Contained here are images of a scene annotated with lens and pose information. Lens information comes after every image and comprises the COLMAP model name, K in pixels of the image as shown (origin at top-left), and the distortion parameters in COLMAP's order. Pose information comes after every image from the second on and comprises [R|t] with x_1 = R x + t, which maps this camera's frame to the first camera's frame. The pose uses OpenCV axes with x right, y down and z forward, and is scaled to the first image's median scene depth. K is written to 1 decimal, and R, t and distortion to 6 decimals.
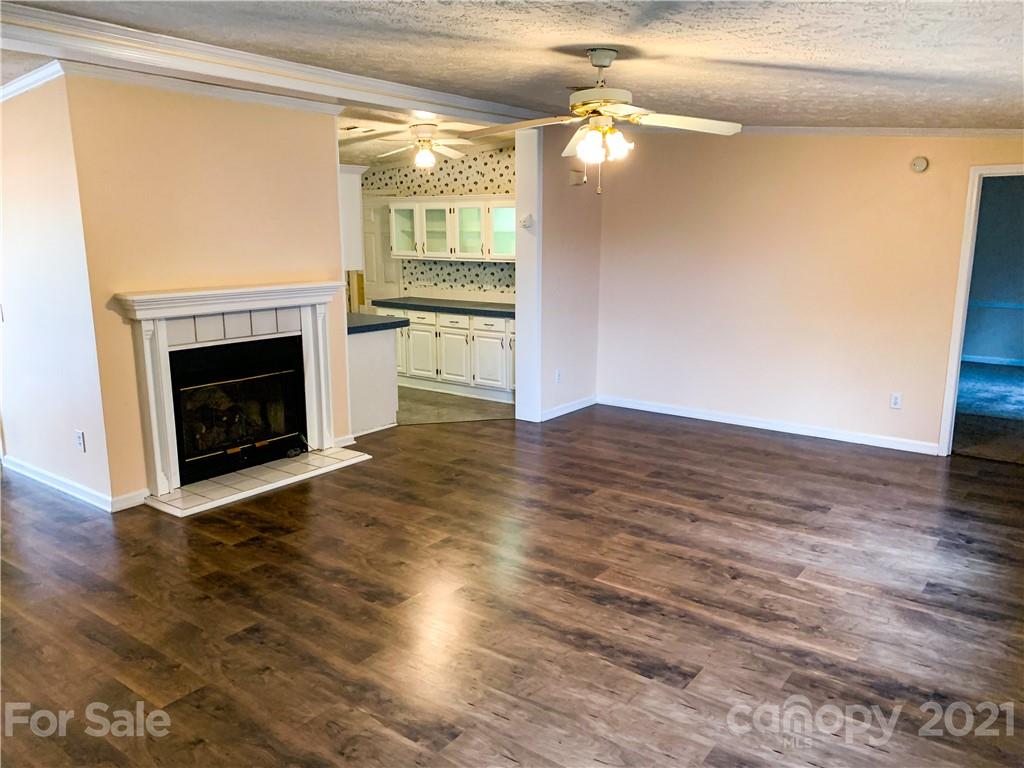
lens RADIAL K [[782.0, 0, 505.8], [0, 782.0, 391.6], [0, 0, 1]] dist [0.062239, -0.073344]
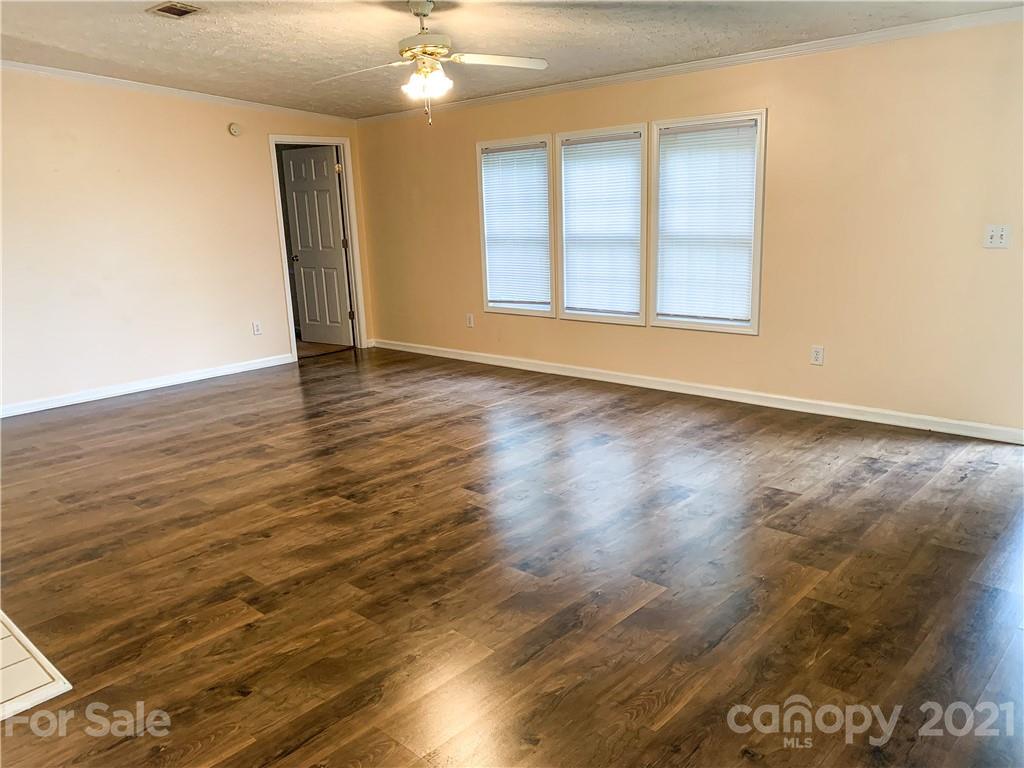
lens RADIAL K [[782.0, 0, 510.2], [0, 782.0, 387.3], [0, 0, 1]] dist [0.062239, -0.073344]
pose [[0.099919, -0.230523, 0.967923, -0.851728], [0.242353, 0.949132, 0.201030, -0.066830], [-0.965029, 0.214493, 0.150704, 0.599604]]
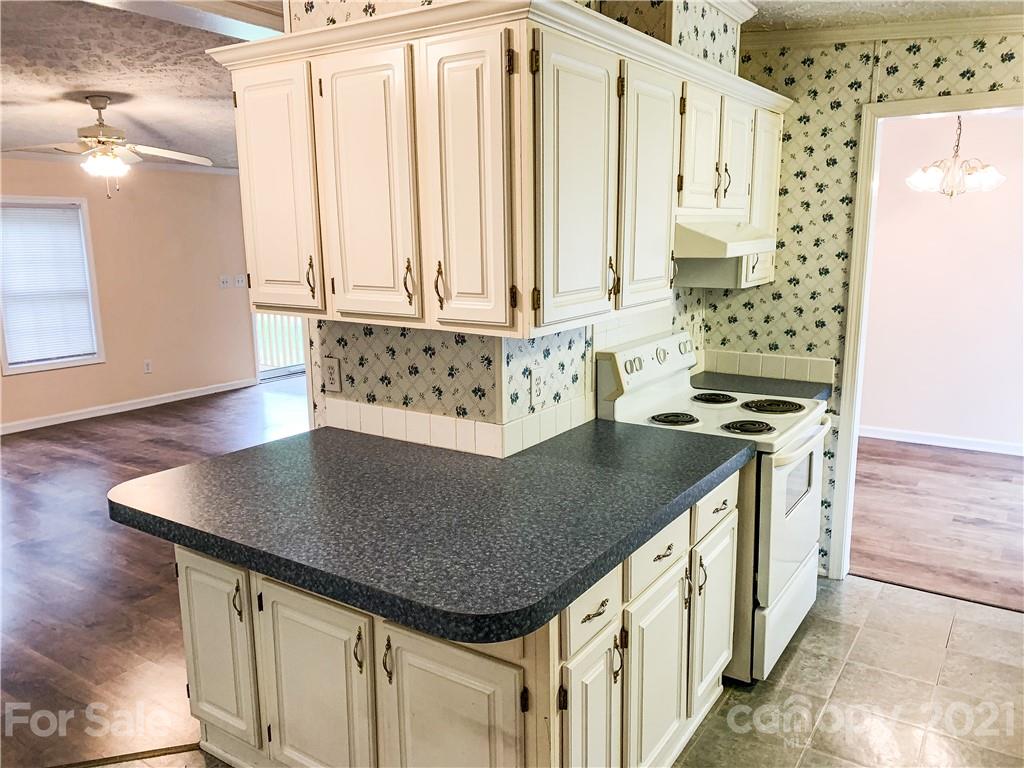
lens RADIAL K [[782.0, 0, 509.4], [0, 782.0, 365.4], [0, 0, 1]] dist [0.062239, -0.073344]
pose [[-0.998068, 0.022833, -0.057776, -0.386028], [0.000125, 0.930749, 0.365659, -0.376491], [0.062124, 0.364946, -0.928954, 1.886726]]
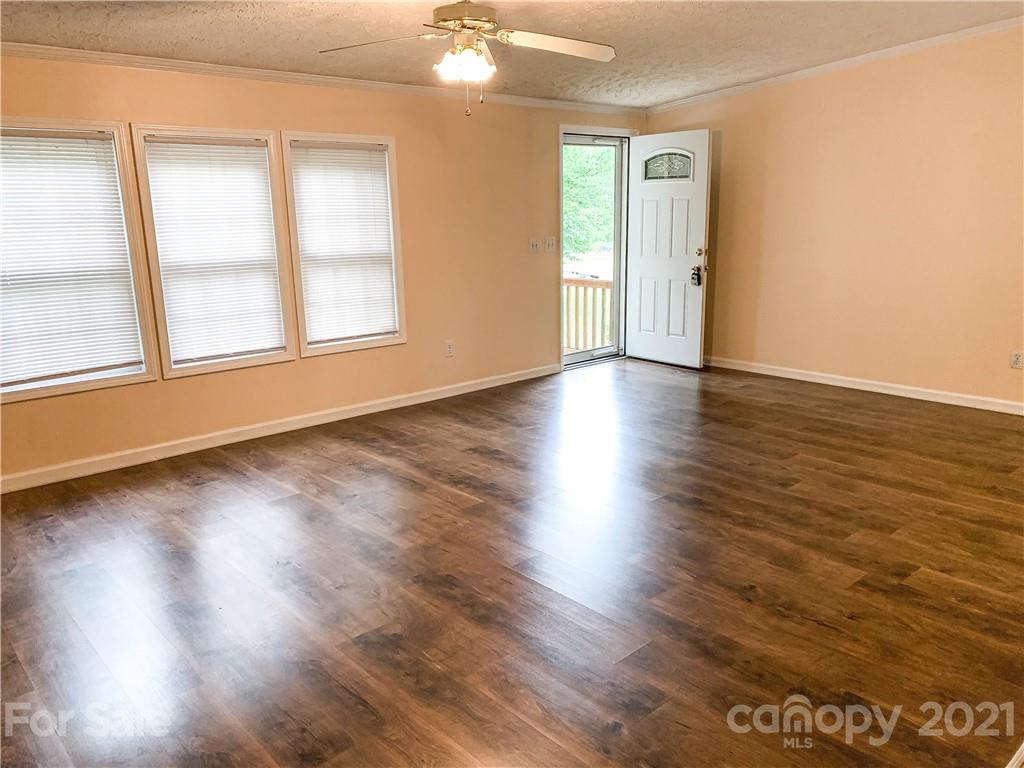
lens RADIAL K [[782.0, 0, 522.7], [0, 782.0, 379.4], [0, 0, 1]] dist [0.062239, -0.073344]
pose [[-0.983411, -0.021046, 0.180168, -0.098724], [0.055690, 0.910248, 0.410300, -0.269195], [-0.172633, 0.413527, -0.893976, 1.517571]]
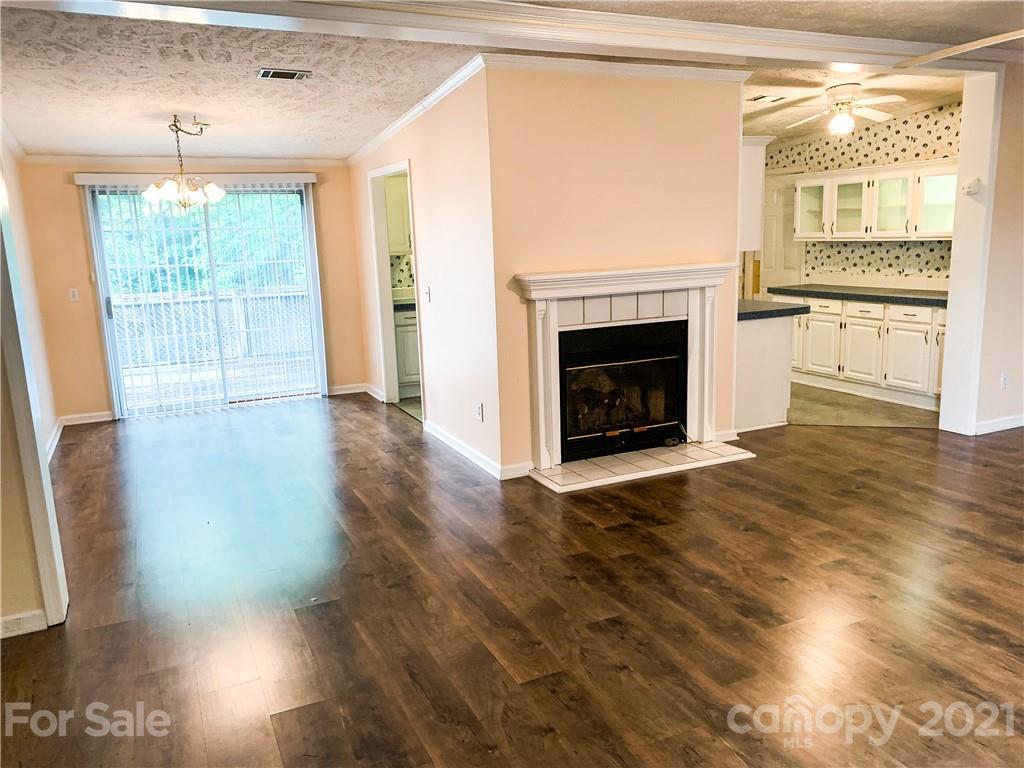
lens RADIAL K [[782.0, 0, 507.9], [0, 782.0, 379.7], [0, 0, 1]] dist [0.062239, -0.073344]
pose [[0.884584, 0.059272, -0.462600, -0.010279], [-0.063691, 0.997951, 0.006076, 0.010648], [0.462012, 0.024089, 0.886547, 0.069280]]
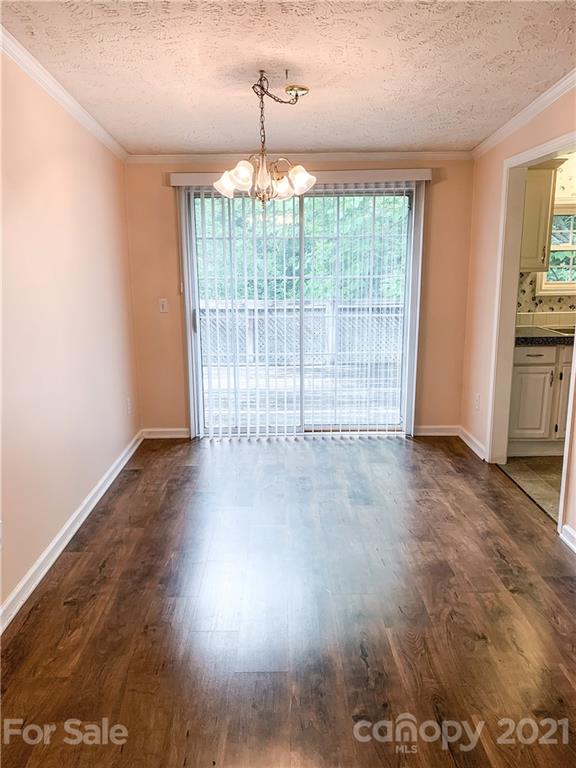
lens RADIAL K [[586.5, 0, 268.9], [0, 586.5, 384.5], [0, 0, 1]] dist [0.062239, -0.073344]
pose [[0.597002, 0.169903, -0.784042, -0.450048], [-0.150756, 0.983665, 0.098369, -0.076892], [0.787948, 0.059473, 0.612863, 0.503490]]
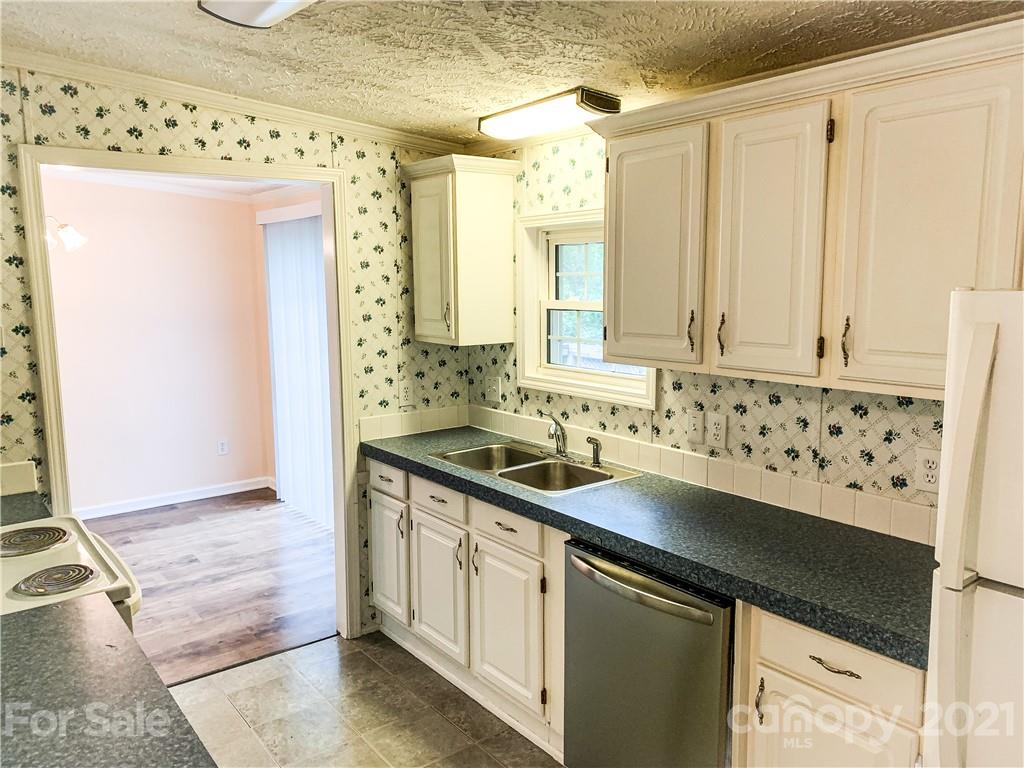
lens RADIAL K [[782.0, 0, 508.2], [0, 782.0, 392.8], [0, 0, 1]] dist [0.062239, -0.073344]
pose [[-0.260009, 0.144228, -0.954774, -0.262594], [-0.193517, 0.960939, 0.197859, -0.342419], [0.946016, 0.236210, -0.221942, 1.657450]]
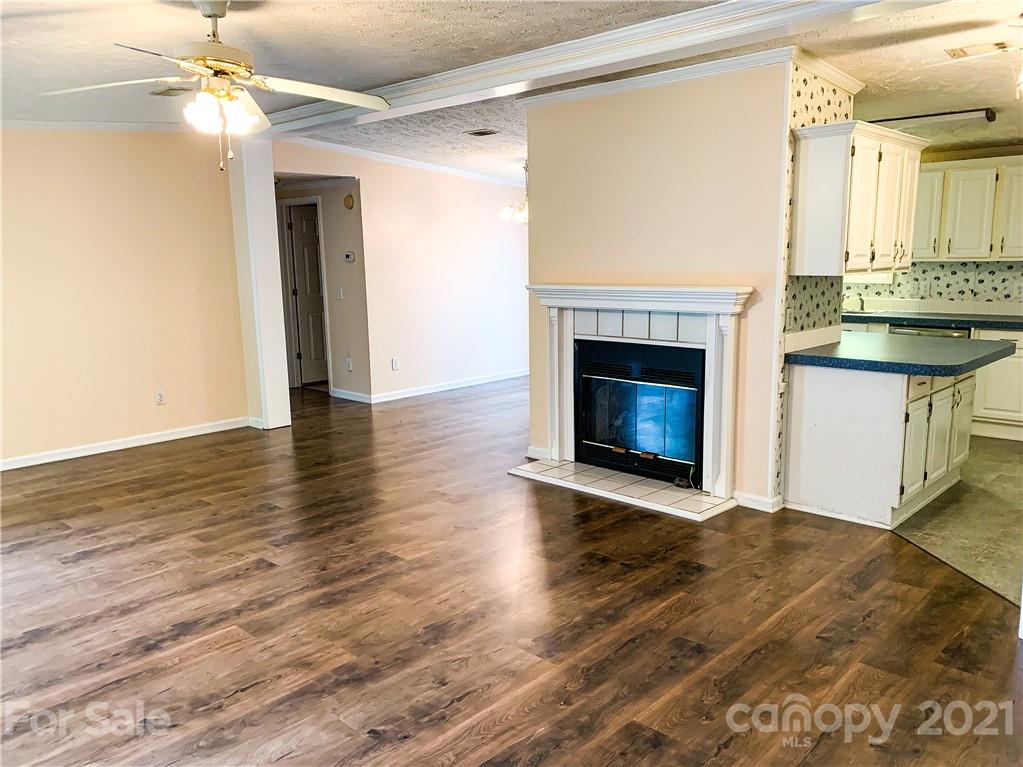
lens RADIAL K [[781.2, 0, 503.8], [0, 781.2, 383.9], [0, 0, 1]] dist [0.062239, -0.073344]
pose [[-0.117477, 0.167209, -0.978897, 0.717528], [-0.185765, 0.964623, 0.187065, -0.188099], [0.975546, 0.203820, -0.082259, 1.069894]]
